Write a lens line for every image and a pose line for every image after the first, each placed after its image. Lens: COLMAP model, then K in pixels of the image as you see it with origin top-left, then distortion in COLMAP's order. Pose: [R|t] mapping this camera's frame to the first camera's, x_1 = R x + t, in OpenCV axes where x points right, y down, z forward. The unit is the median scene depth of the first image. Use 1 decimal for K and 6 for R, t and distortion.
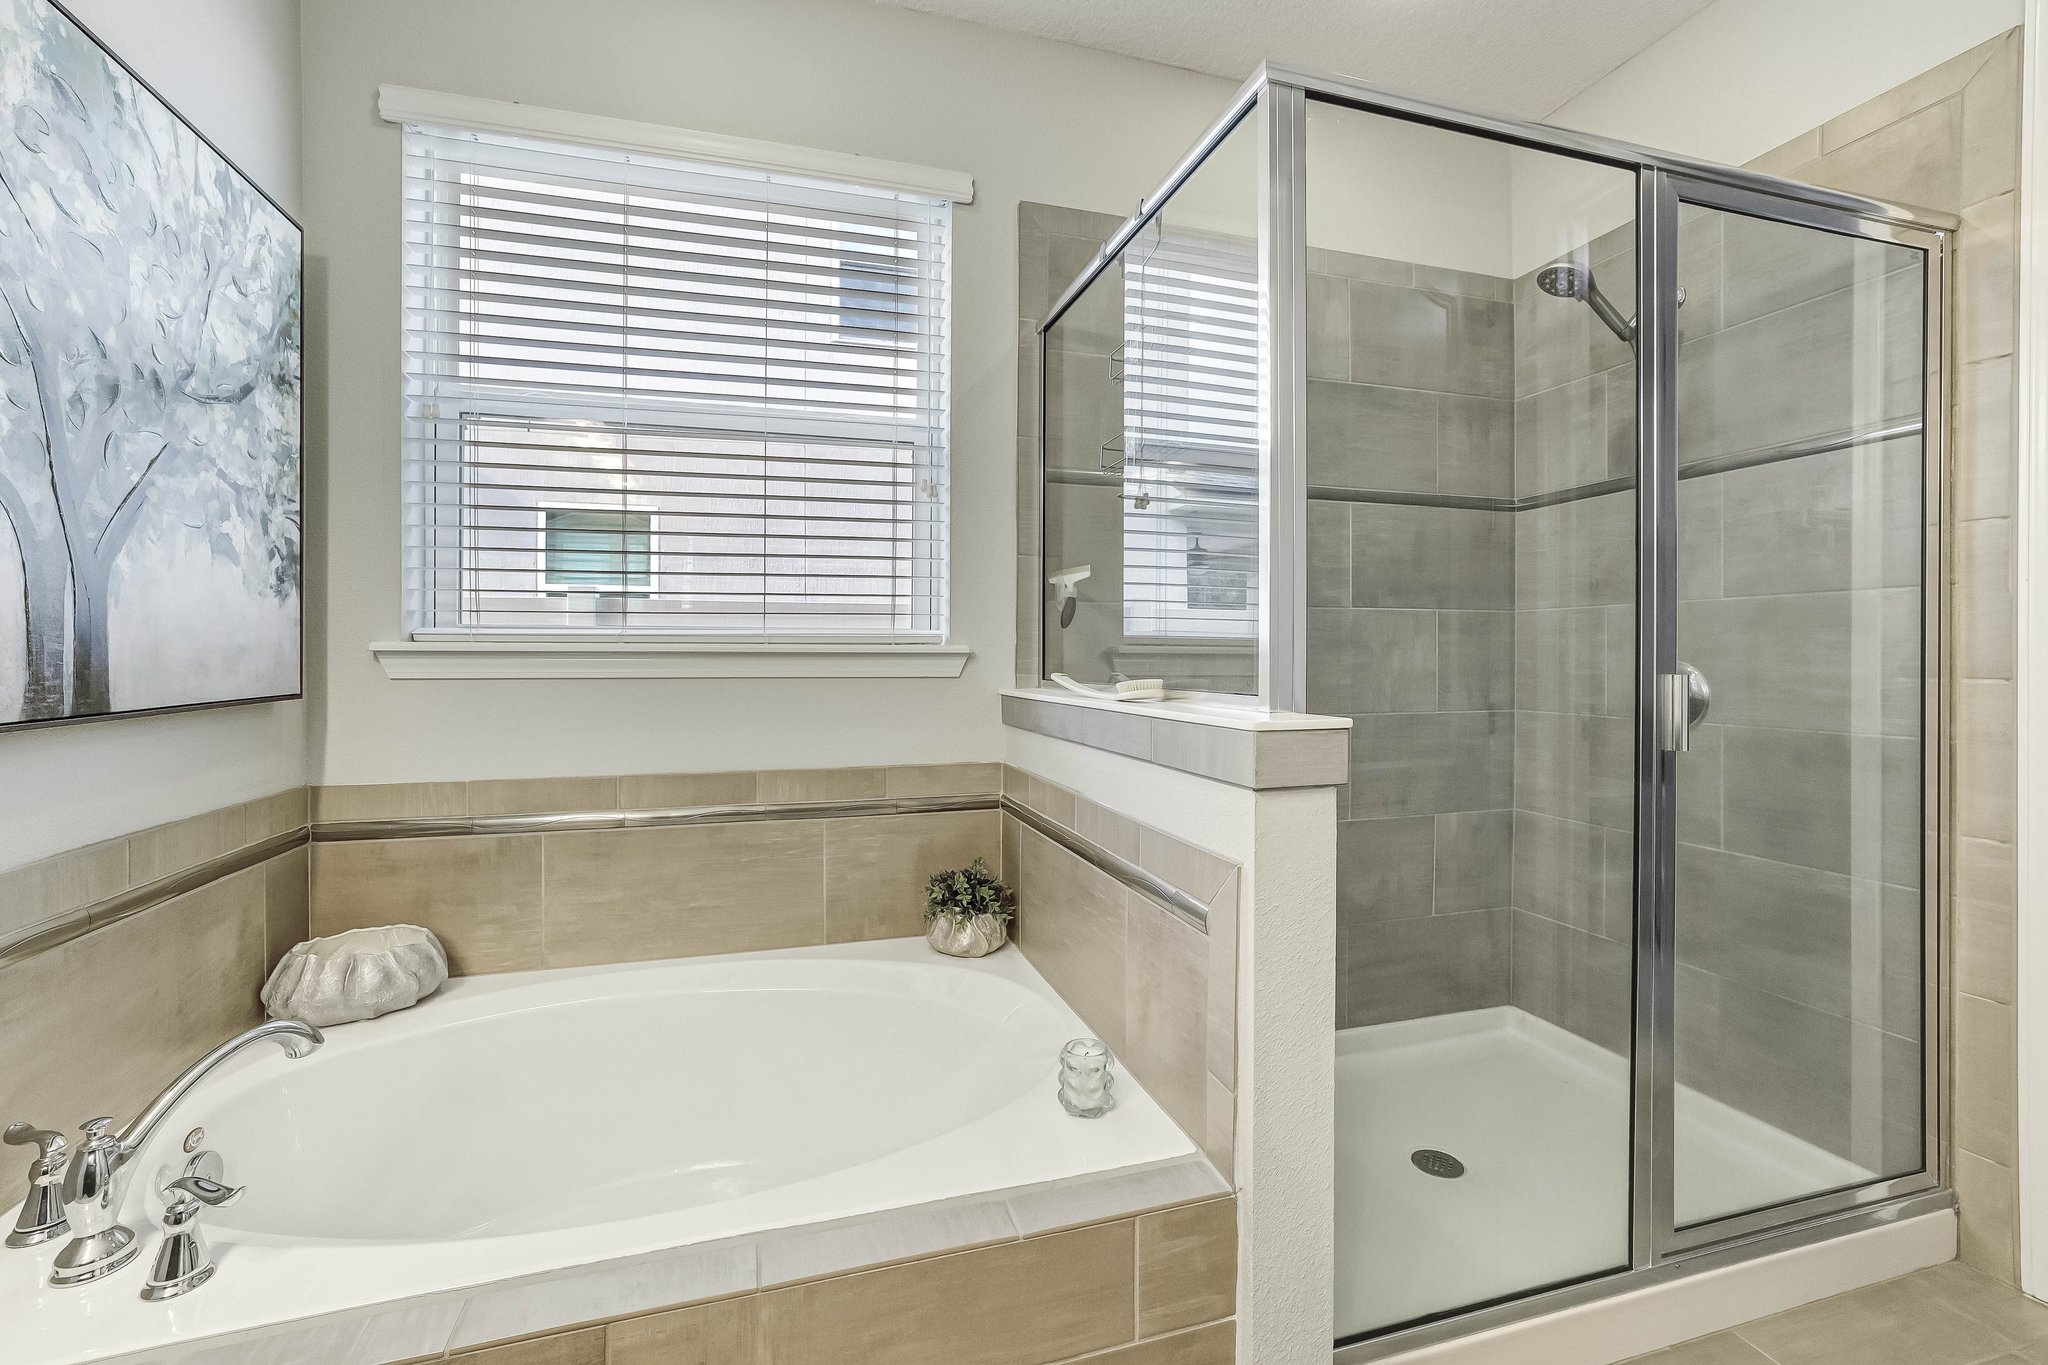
lens RADIAL K [[887.6, 0, 1023.4], [0, 887.6, 658.4], [0, 0, 1]] dist [-0.027579, 0.018027]
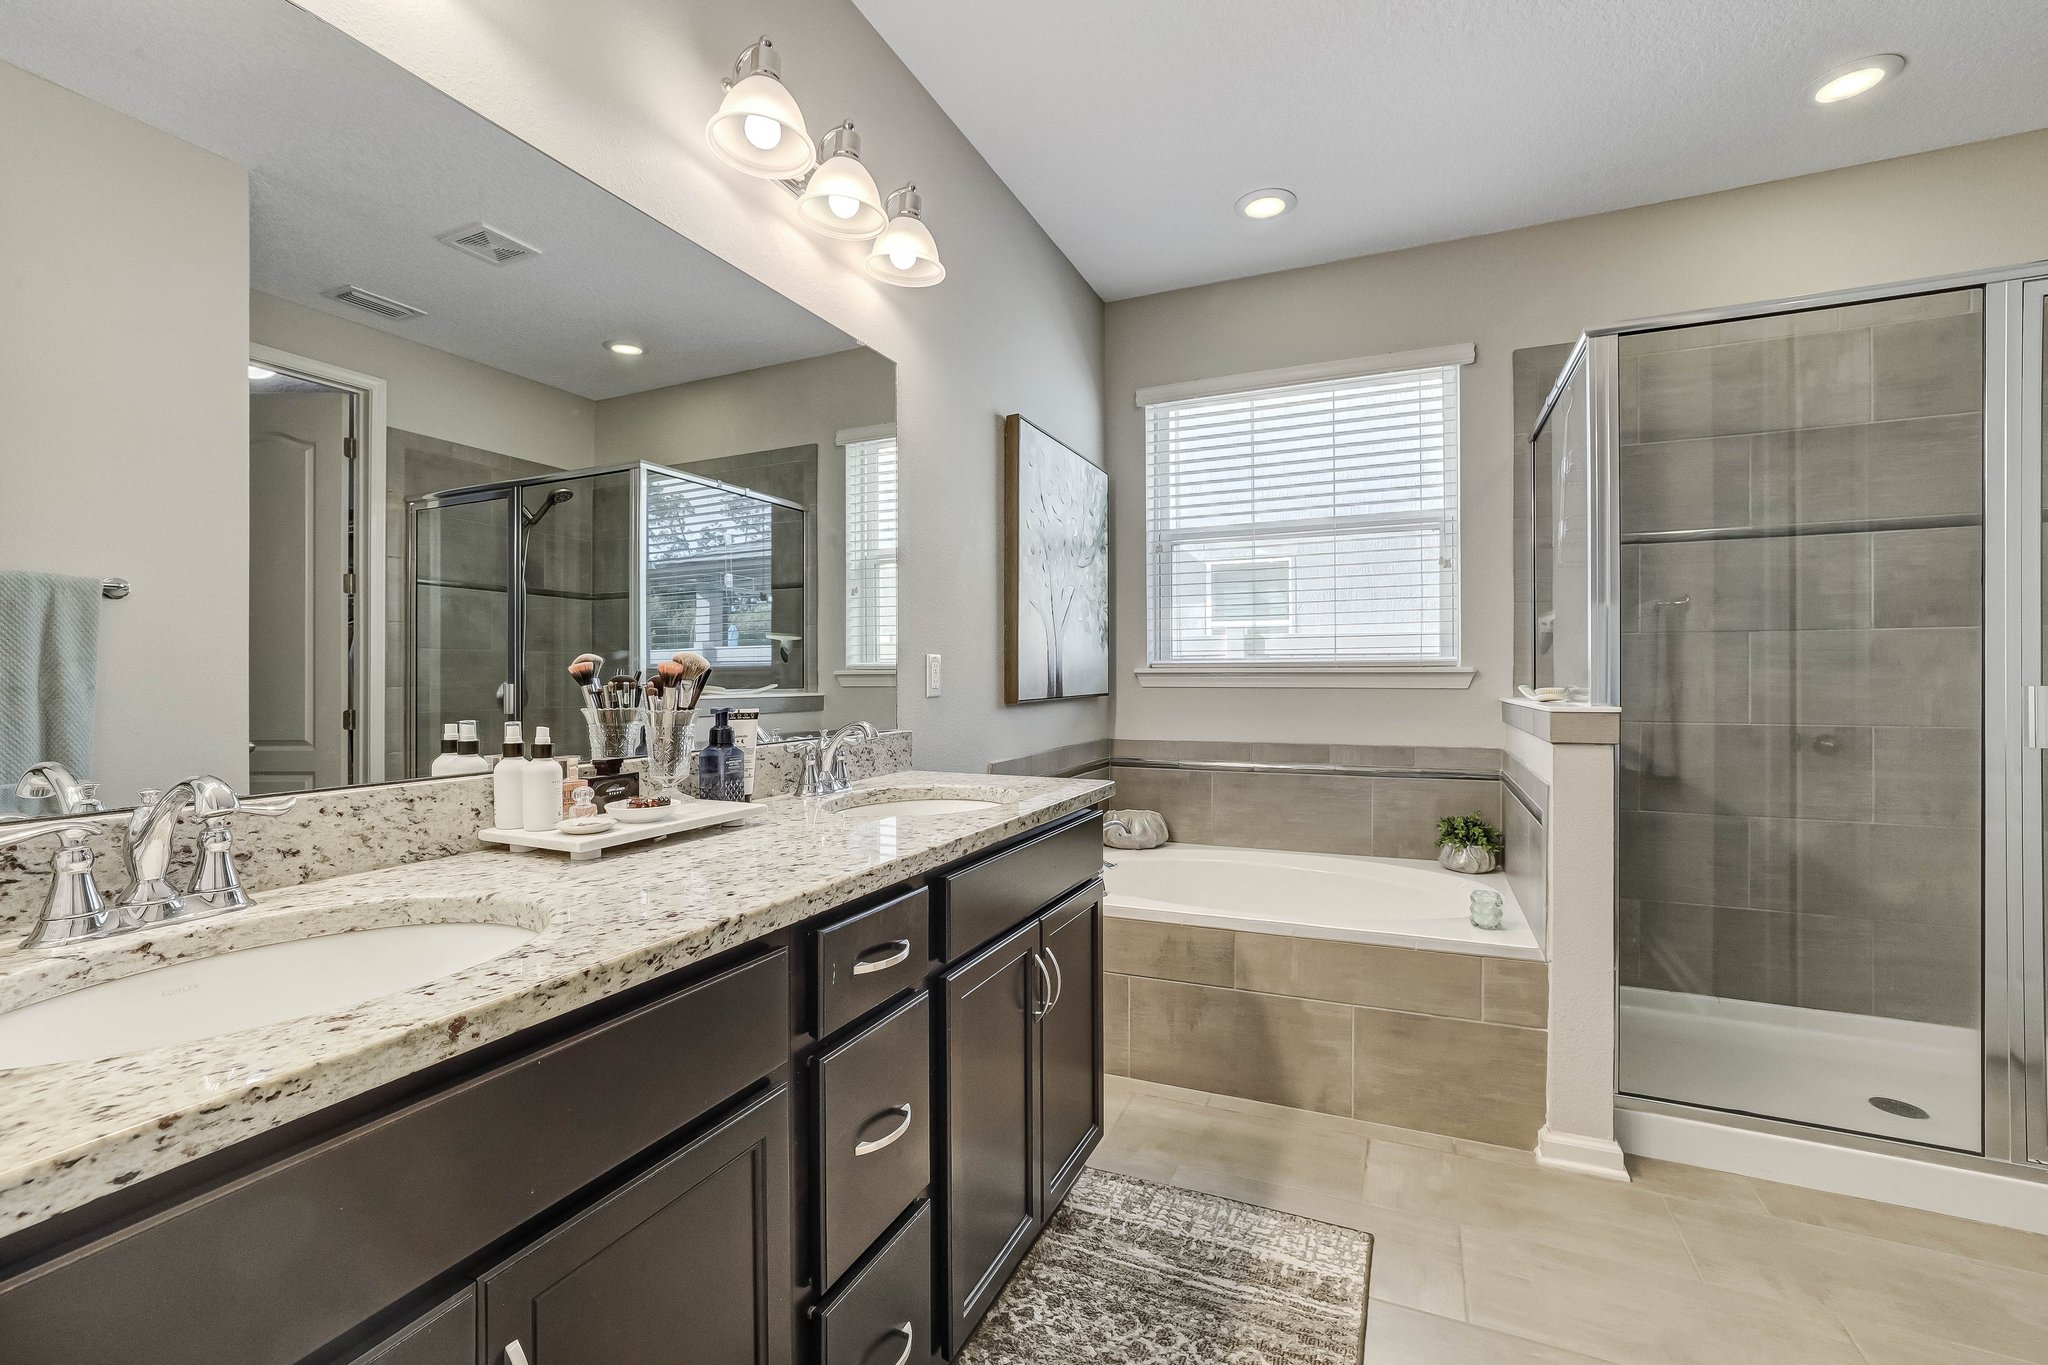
lens RADIAL K [[887.6, 0, 1023.4], [0, 887.6, 658.4], [0, 0, 1]] dist [-0.027579, 0.018027]
pose [[0.758452, -0.015909, -0.651534, 0.355671], [-0.000419, 0.999690, -0.024899, 0.008668], [0.651729, 0.019158, 0.758210, -0.648100]]
